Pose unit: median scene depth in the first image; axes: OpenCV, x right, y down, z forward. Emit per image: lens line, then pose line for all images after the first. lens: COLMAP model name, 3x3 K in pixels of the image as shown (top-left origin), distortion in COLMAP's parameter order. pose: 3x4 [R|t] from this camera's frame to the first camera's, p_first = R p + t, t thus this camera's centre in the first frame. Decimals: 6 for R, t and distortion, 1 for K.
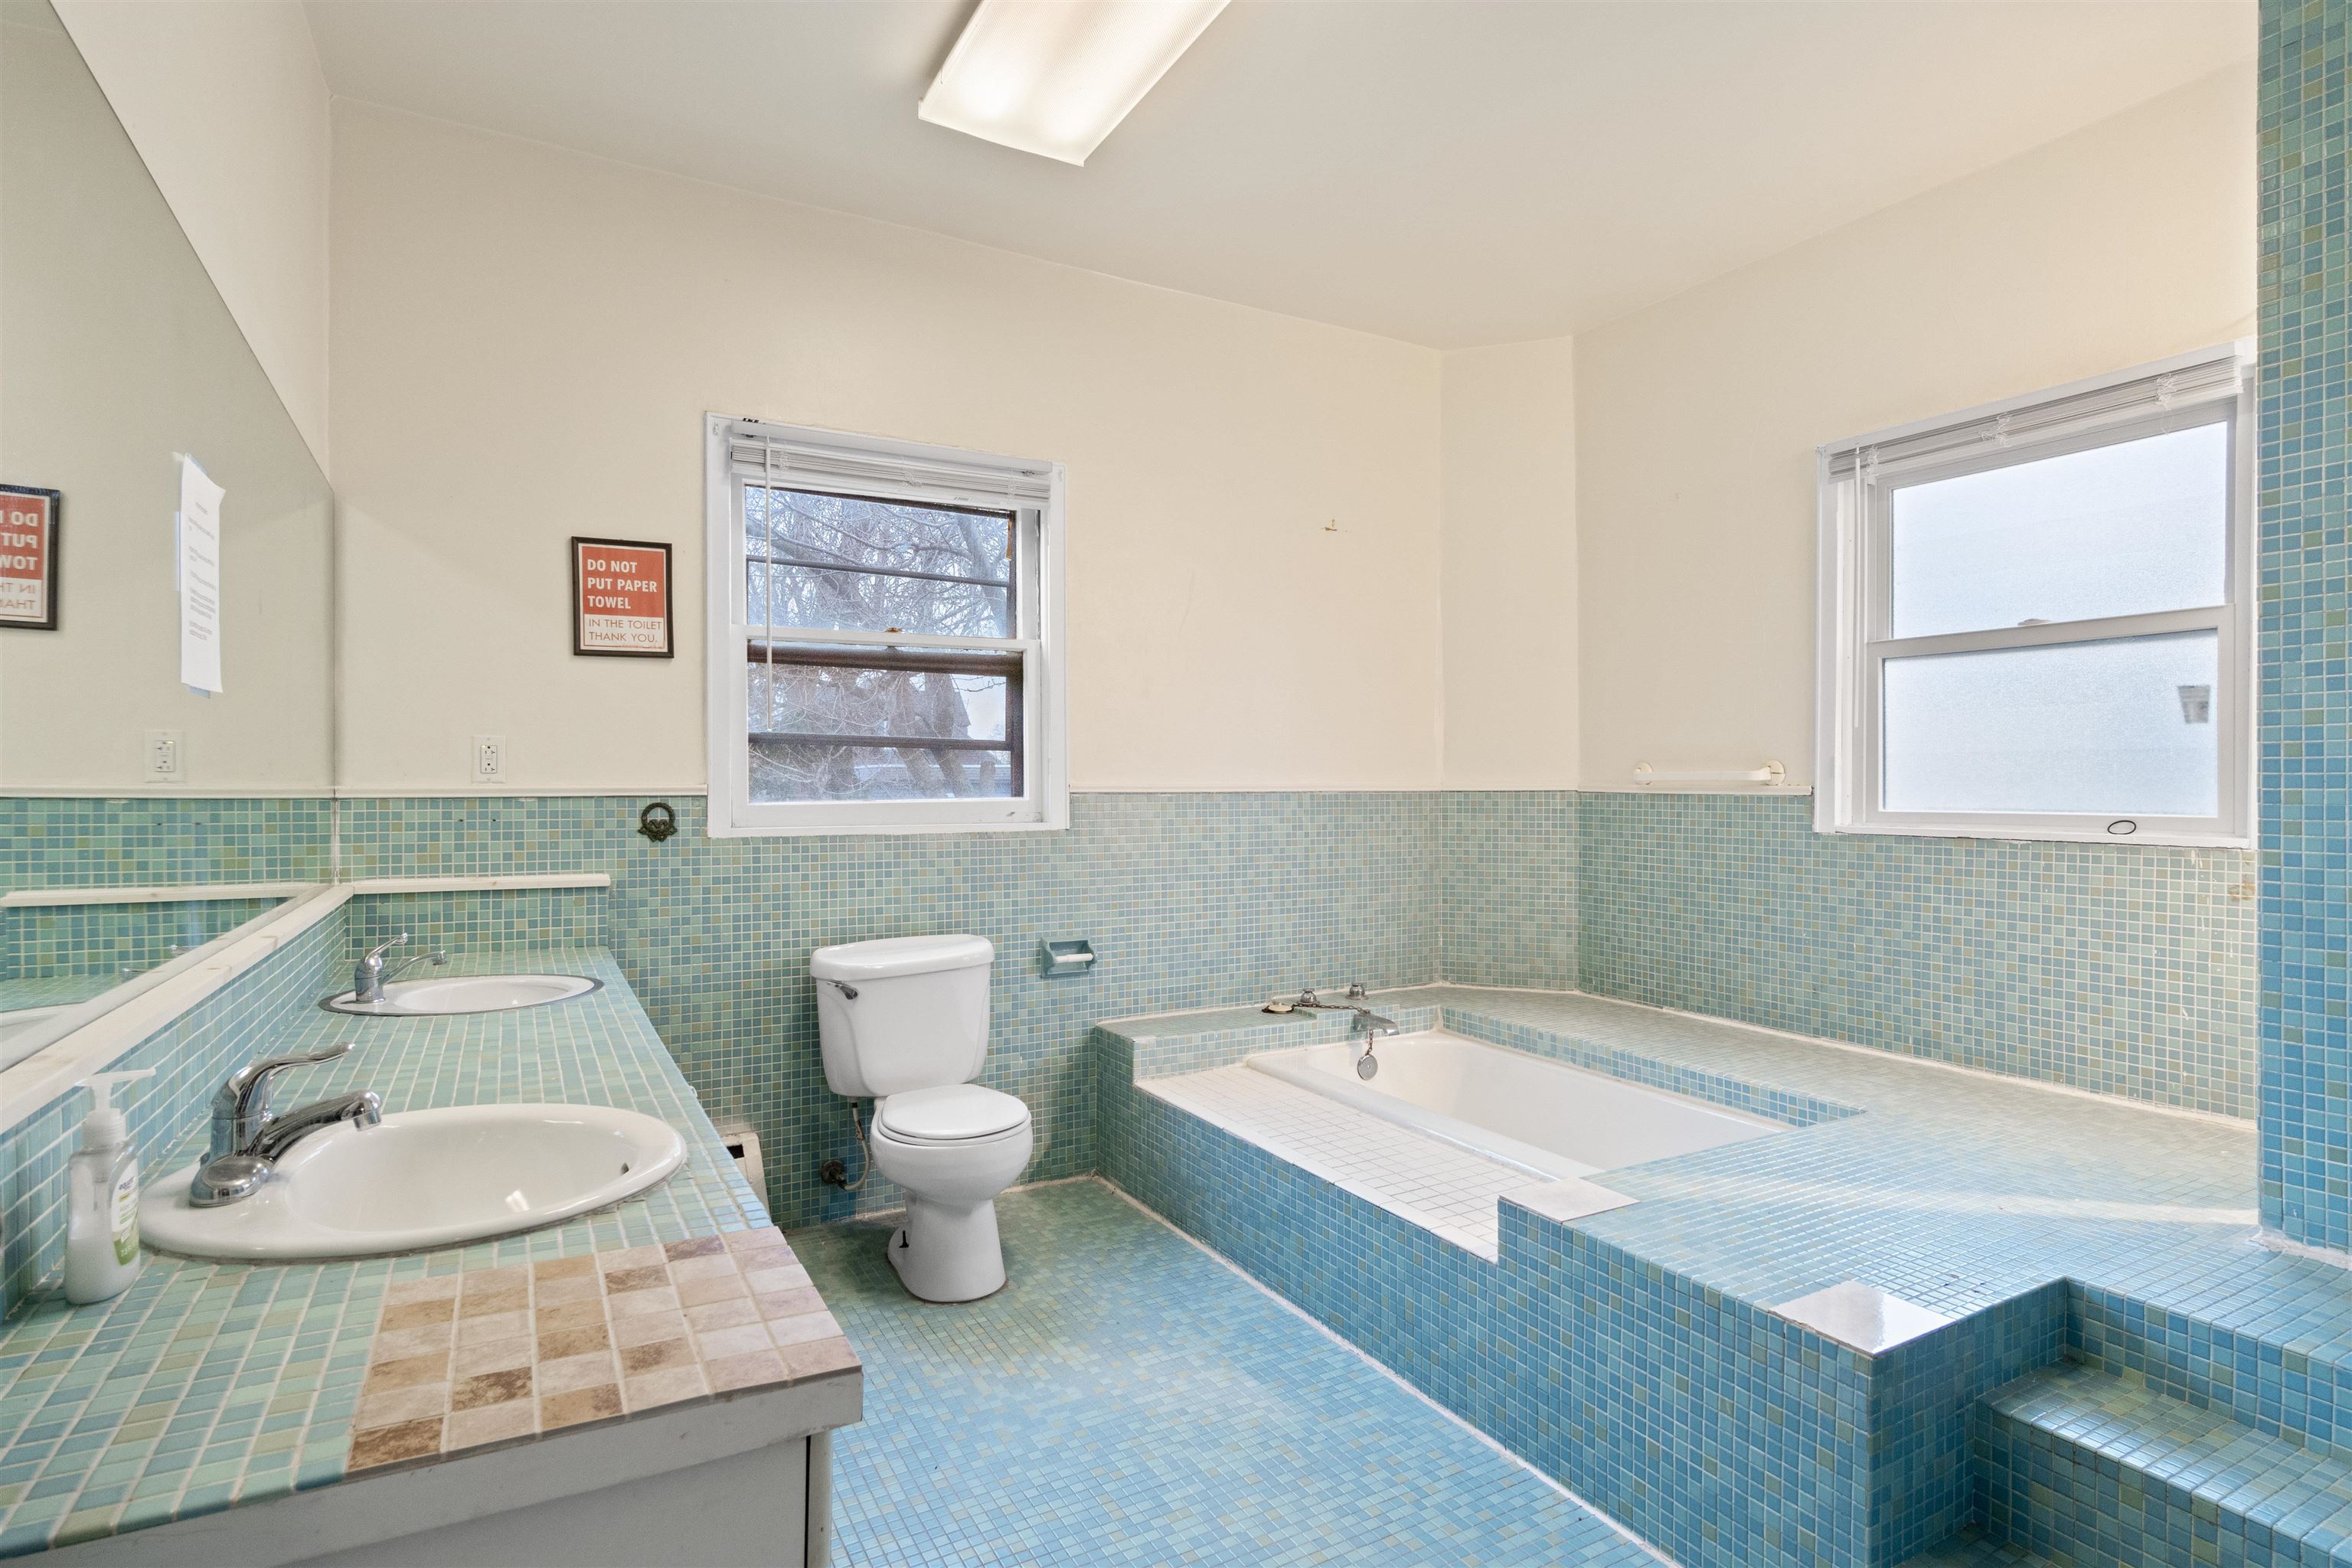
lens RADIAL K [[1197.1, 0, 1174.5], [0, 1197.1, 784.4], [0, 0, 1]] dist [0.000490, 0.000121]
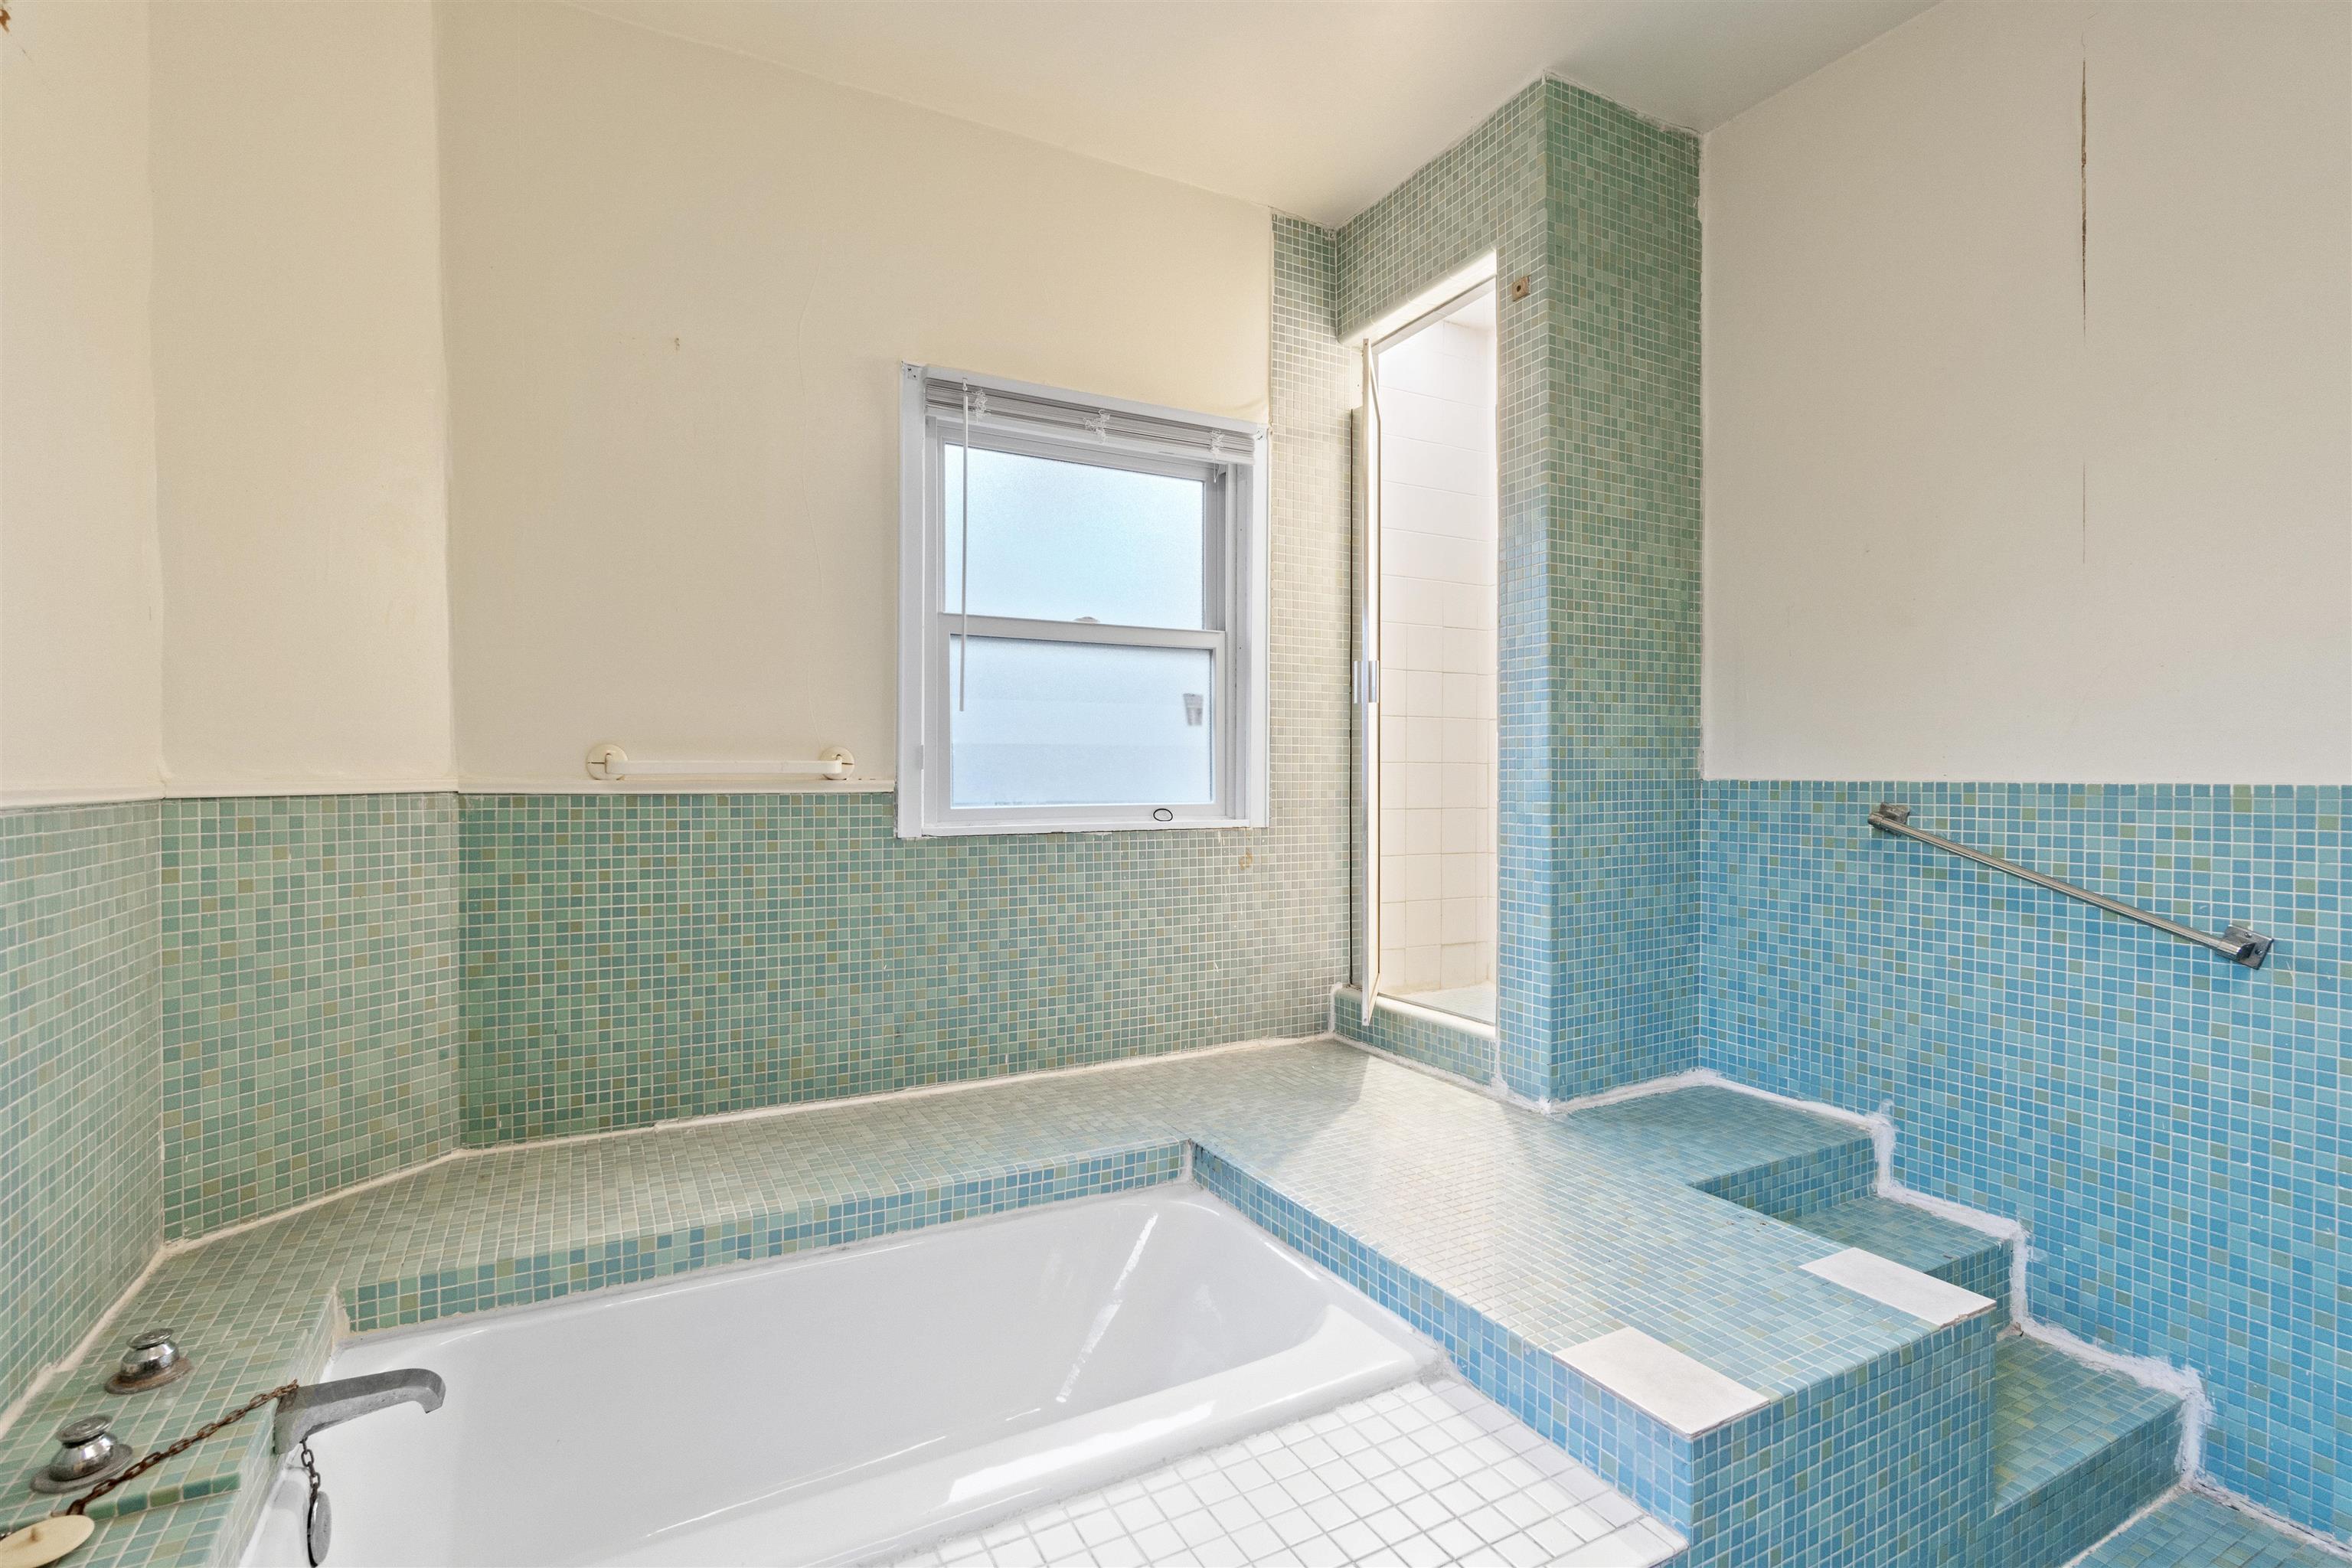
lens RADIAL K [[1086.3, 0, 1172.0], [0, 1086.3, 776.9], [0, 0, 1]] dist [-0.010760, 0.000159]
pose [[0.022827, -0.006528, 0.999718, -0.195979], [0.001884, 0.999977, 0.006487, -0.005518], [-0.999738, 0.001736, 0.022839, 0.813999]]
